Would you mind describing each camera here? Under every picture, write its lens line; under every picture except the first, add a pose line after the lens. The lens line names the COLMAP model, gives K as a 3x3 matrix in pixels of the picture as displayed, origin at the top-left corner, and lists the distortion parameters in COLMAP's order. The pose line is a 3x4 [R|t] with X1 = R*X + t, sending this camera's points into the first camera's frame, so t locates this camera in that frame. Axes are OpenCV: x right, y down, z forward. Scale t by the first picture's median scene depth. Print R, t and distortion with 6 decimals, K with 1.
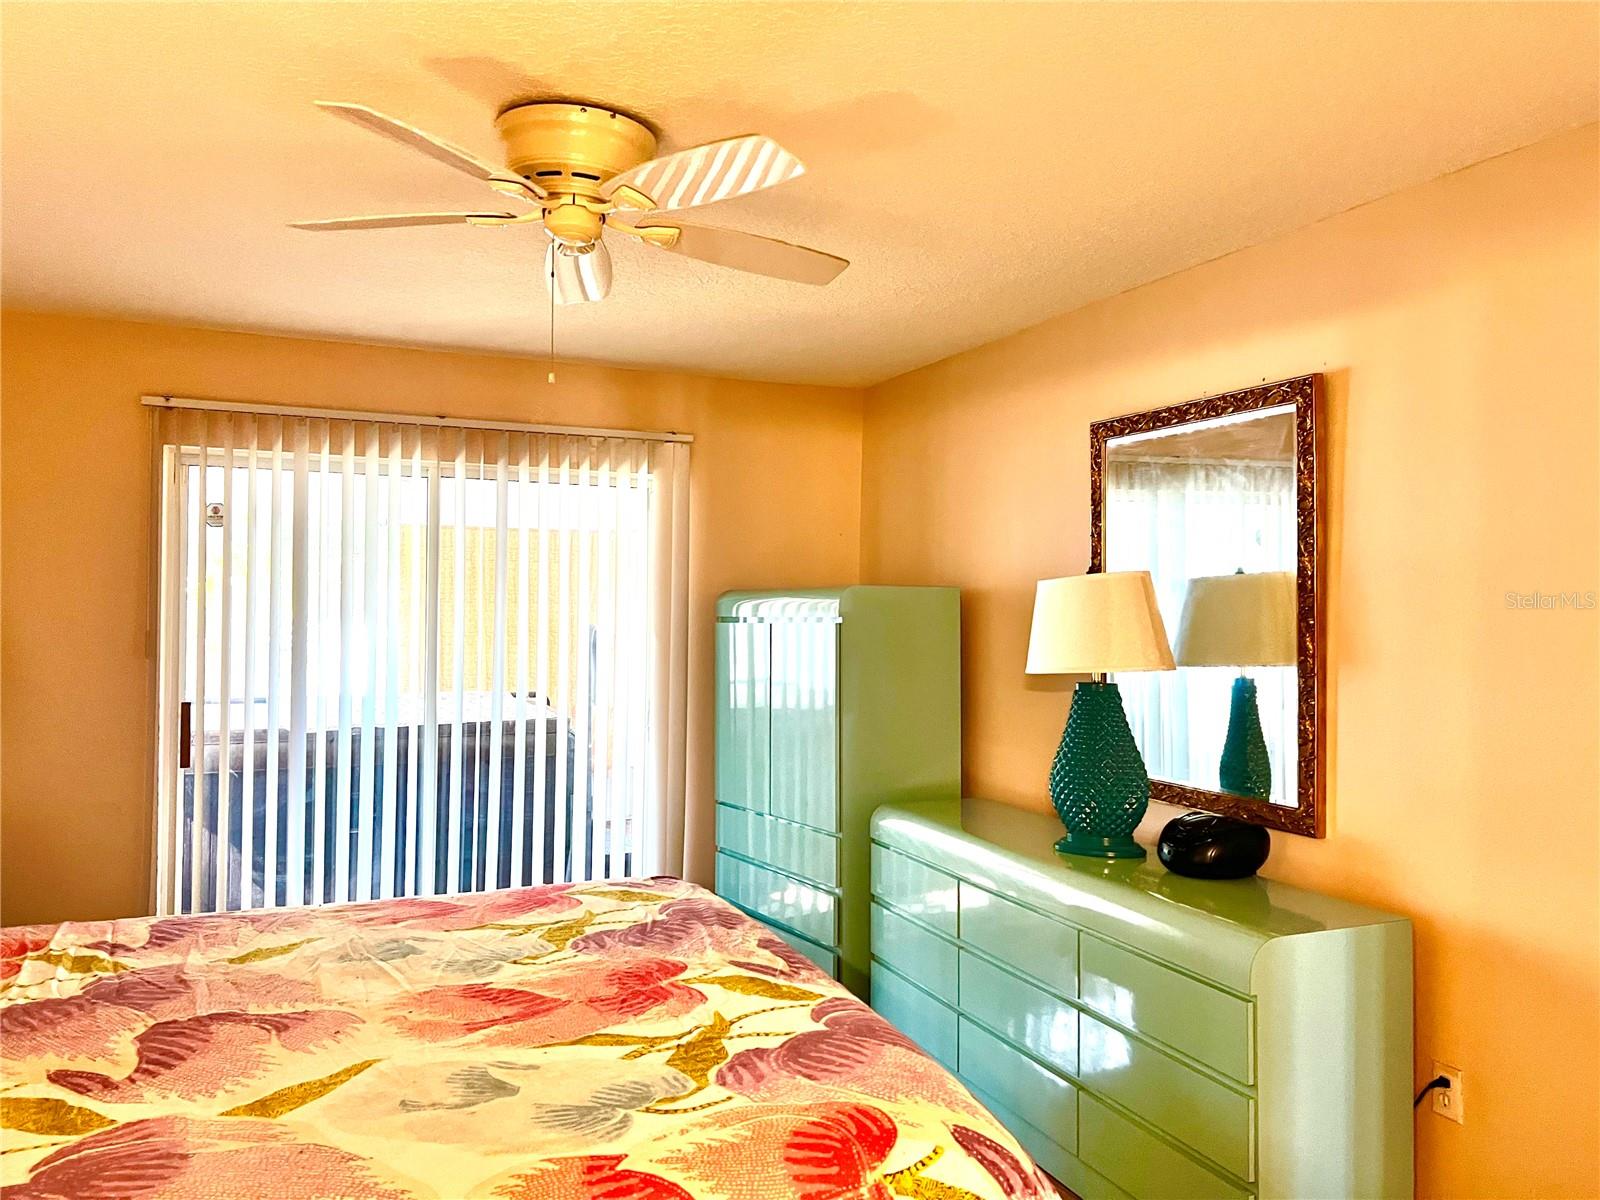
lens RADIAL K [[1202.0, 0, 810.5], [0, 1202.0, 591.8], [0, 0, 1]] dist [0.030424, -0.038738]
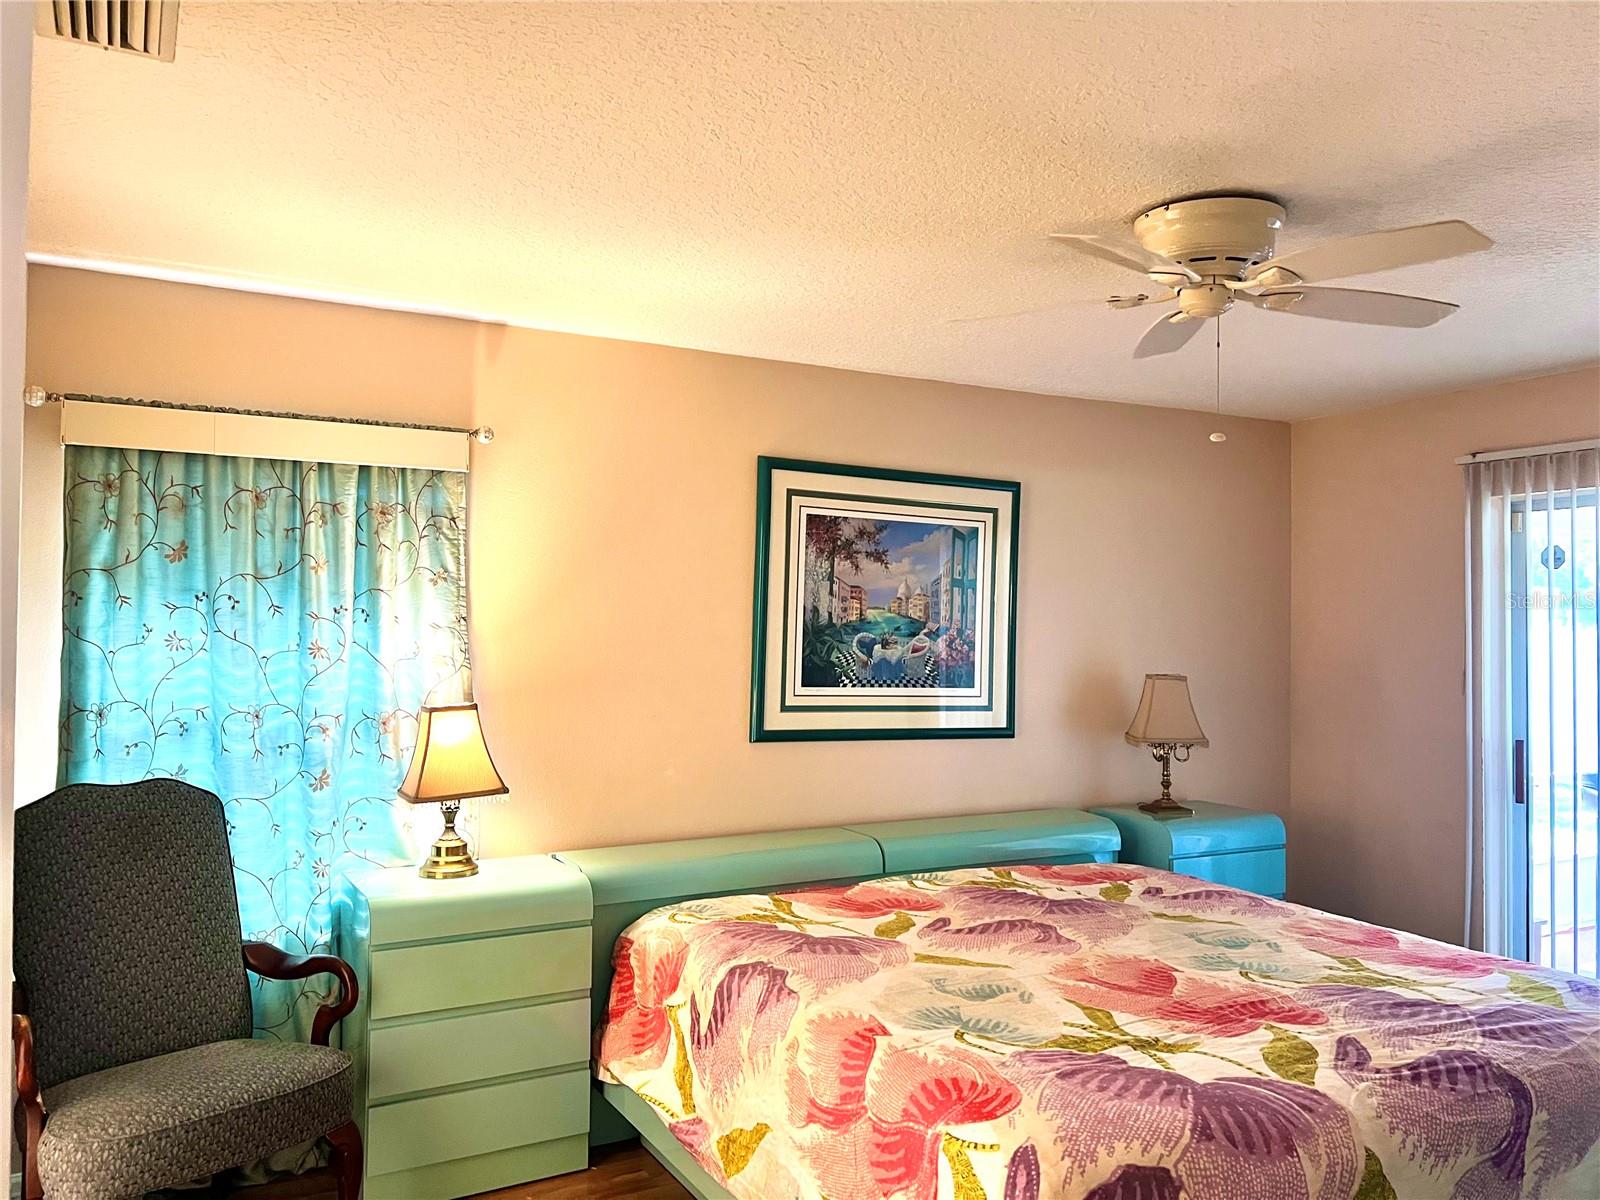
lens RADIAL K [[1202.0, 0, 811.3], [0, 1202.0, 611.6], [0, 0, 1]] dist [0.030424, -0.038738]
pose [[0.091598, -0.025553, -0.995468, 1.178263], [0.008143, 0.999656, -0.024912, 0.005936], [0.995763, -0.005824, 0.091774, 0.733737]]
